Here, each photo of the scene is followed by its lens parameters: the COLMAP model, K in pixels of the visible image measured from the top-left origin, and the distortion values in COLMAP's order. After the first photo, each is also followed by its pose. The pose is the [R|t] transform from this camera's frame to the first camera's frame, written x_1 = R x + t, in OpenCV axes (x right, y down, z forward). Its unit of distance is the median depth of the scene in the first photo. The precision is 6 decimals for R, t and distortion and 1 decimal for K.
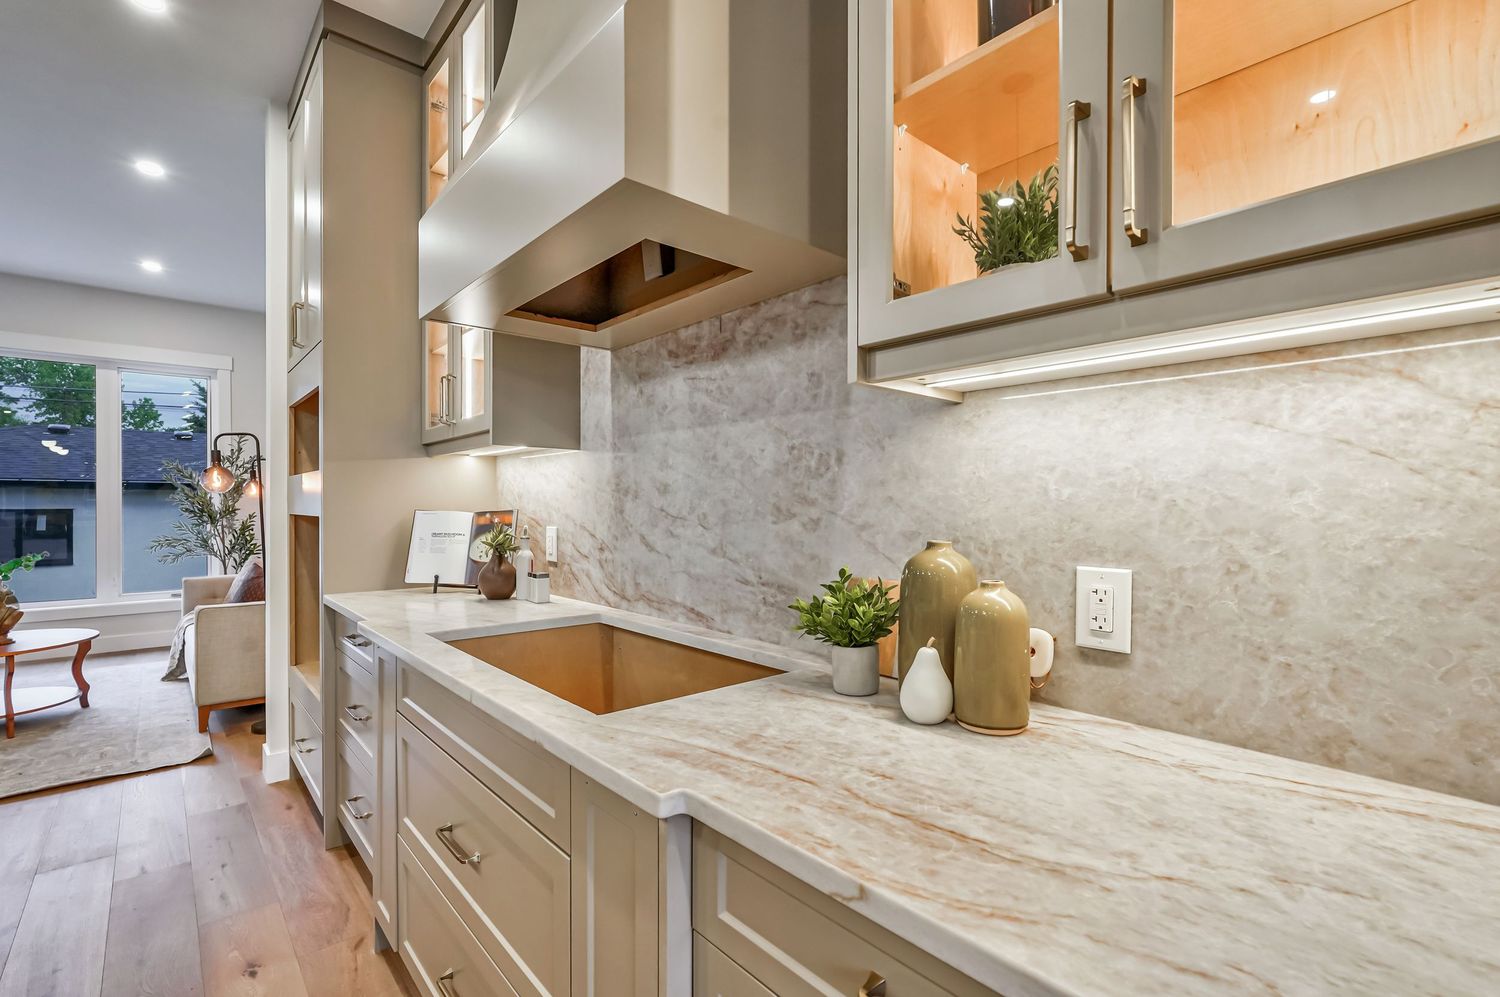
lens RADIAL K [[676.4, 0, 753.6], [0, 676.4, 510.7], [0, 0, 1]] dist [-0.019960, 0.010726]
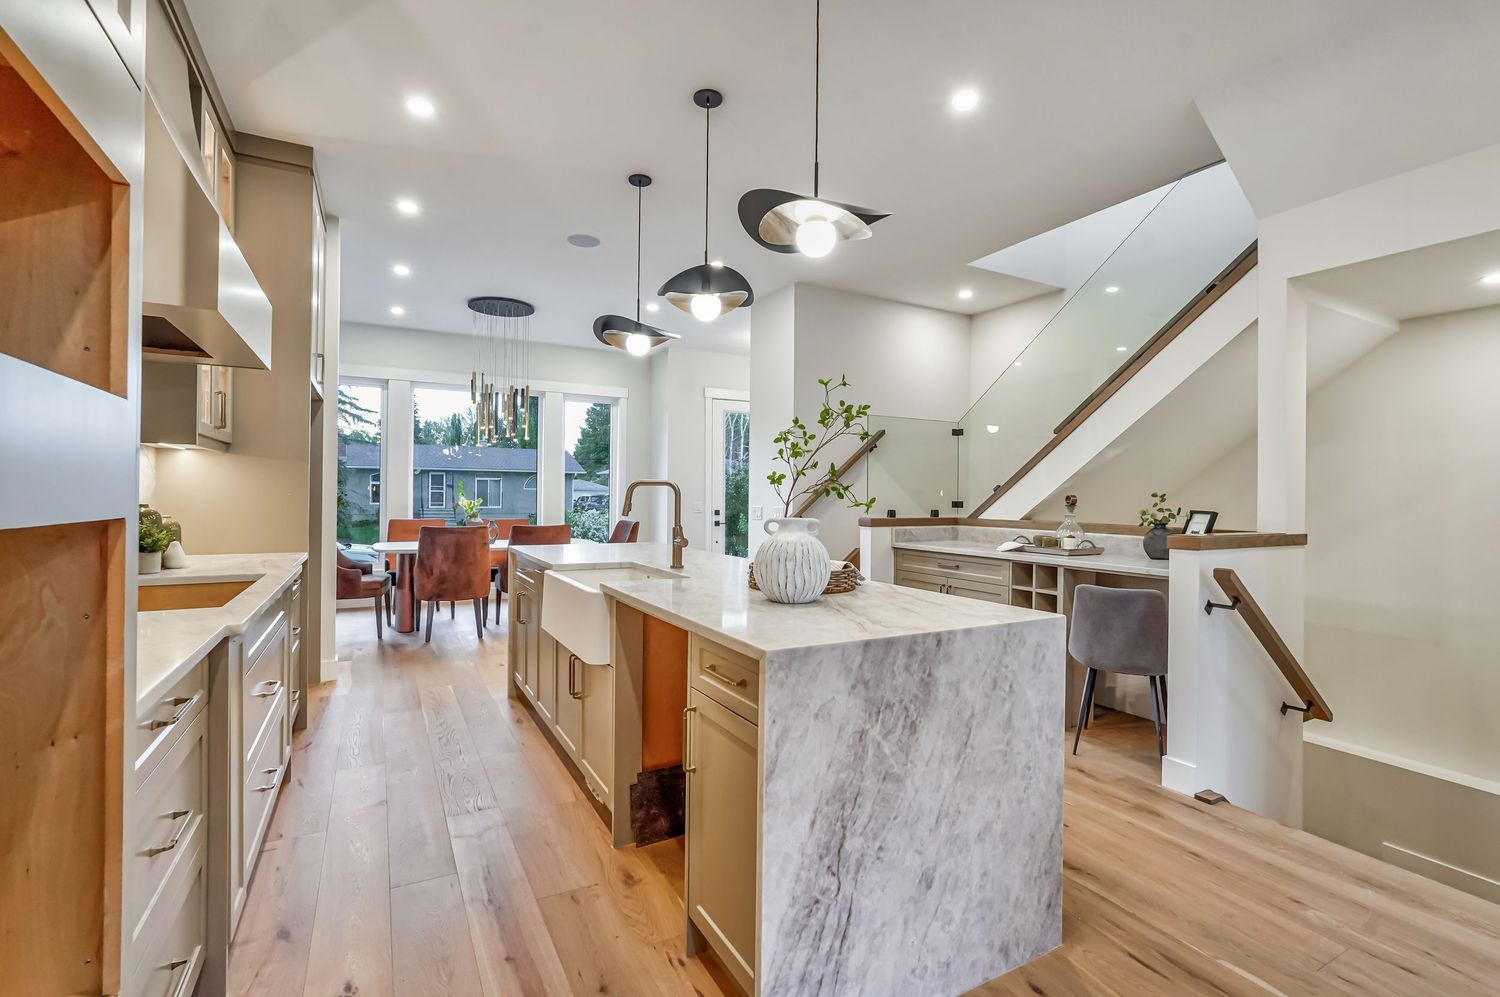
lens RADIAL K [[678.3, 0, 746.9], [0, 678.3, 491.9], [0, 0, 1]] dist [-0.011477, 0.000473]
pose [[-0.973803, -0.010092, 0.227170, -1.507222], [-0.009397, 0.999947, 0.004144, -0.018450], [-0.227200, 0.001901, -0.973846, 1.801950]]
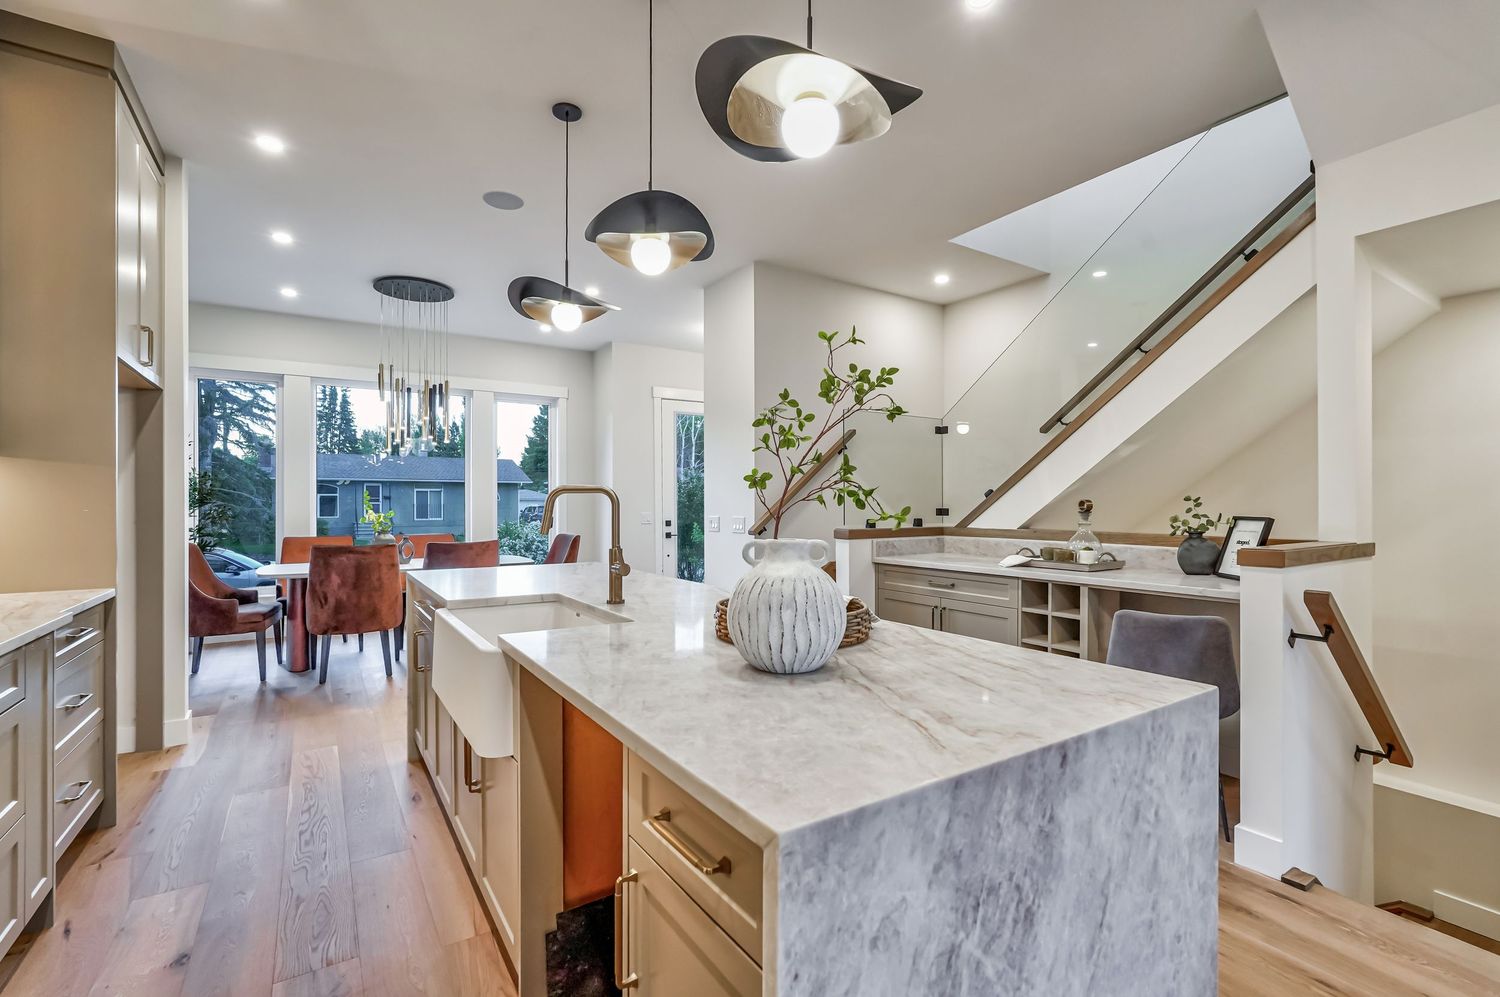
lens RADIAL K [[672.6, 0, 750.3], [0, 672.6, 501.9], [0, 0, 1]] dist [-0.017248, 0.009037]
pose [[-0.988670, 0.000438, 0.150107, -1.390235], [0.001410, 0.999979, 0.006364, -0.016321], [-0.150101, 0.006504, -0.988649, 1.390520]]
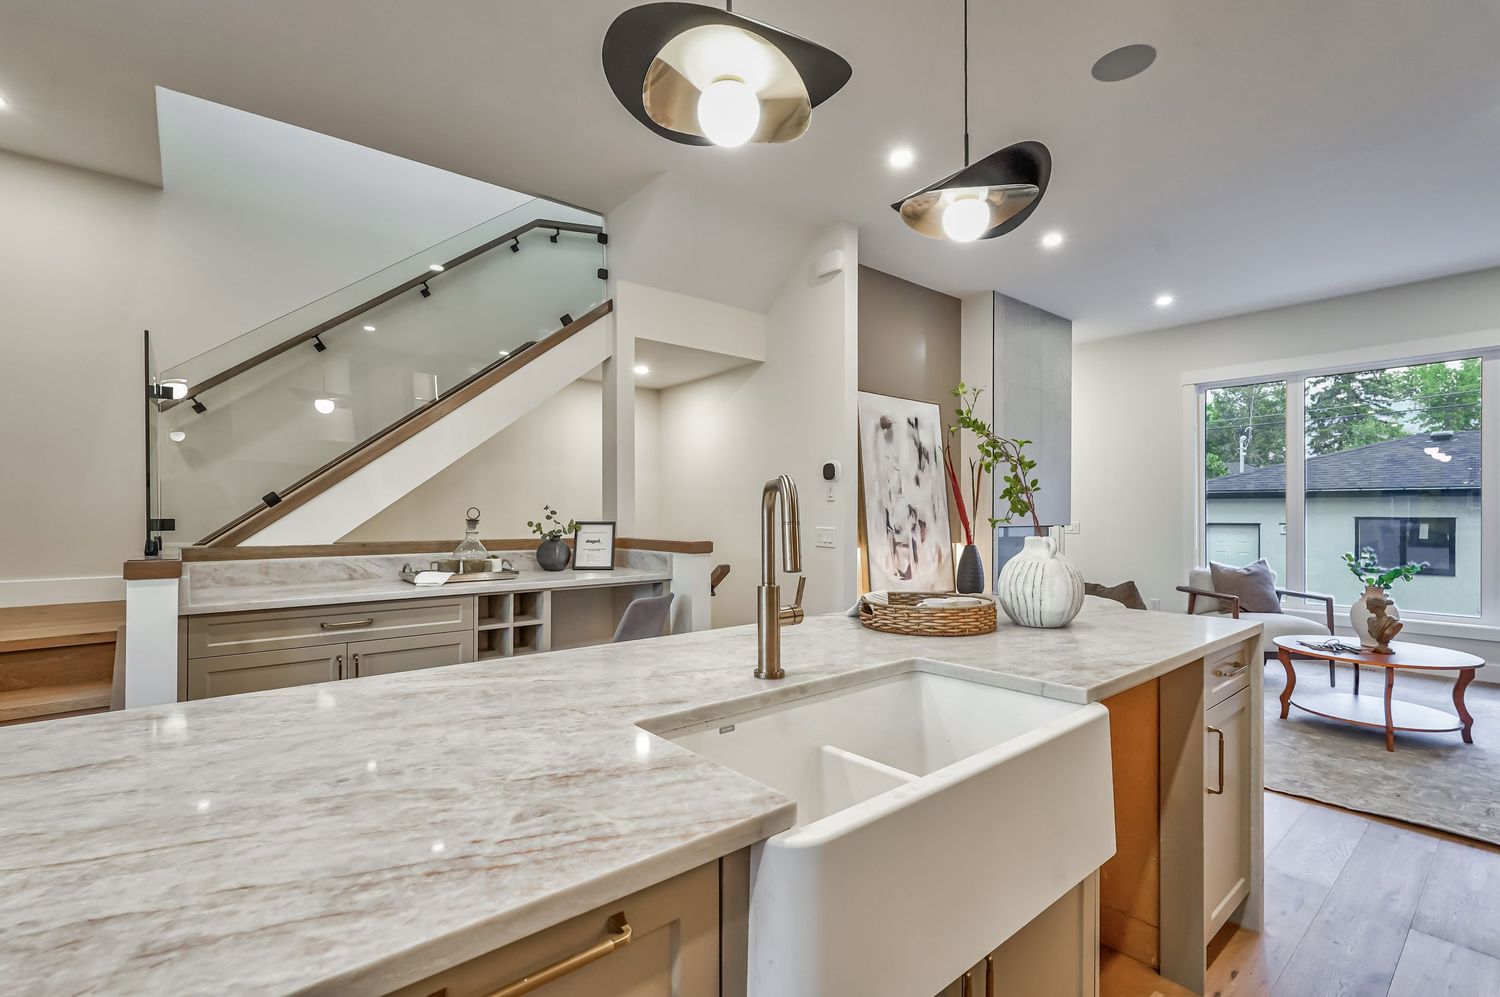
lens RADIAL K [[681.2, 0, 754.8], [0, 681.2, 508.3], [0, 0, 1]] dist [-0.021644, 0.009918]
pose [[-0.028330, -0.006133, -0.999580, -0.187316], [-0.009627, 0.999936, -0.005862, -0.003712], [0.999552, 0.009457, -0.028387, 0.190501]]
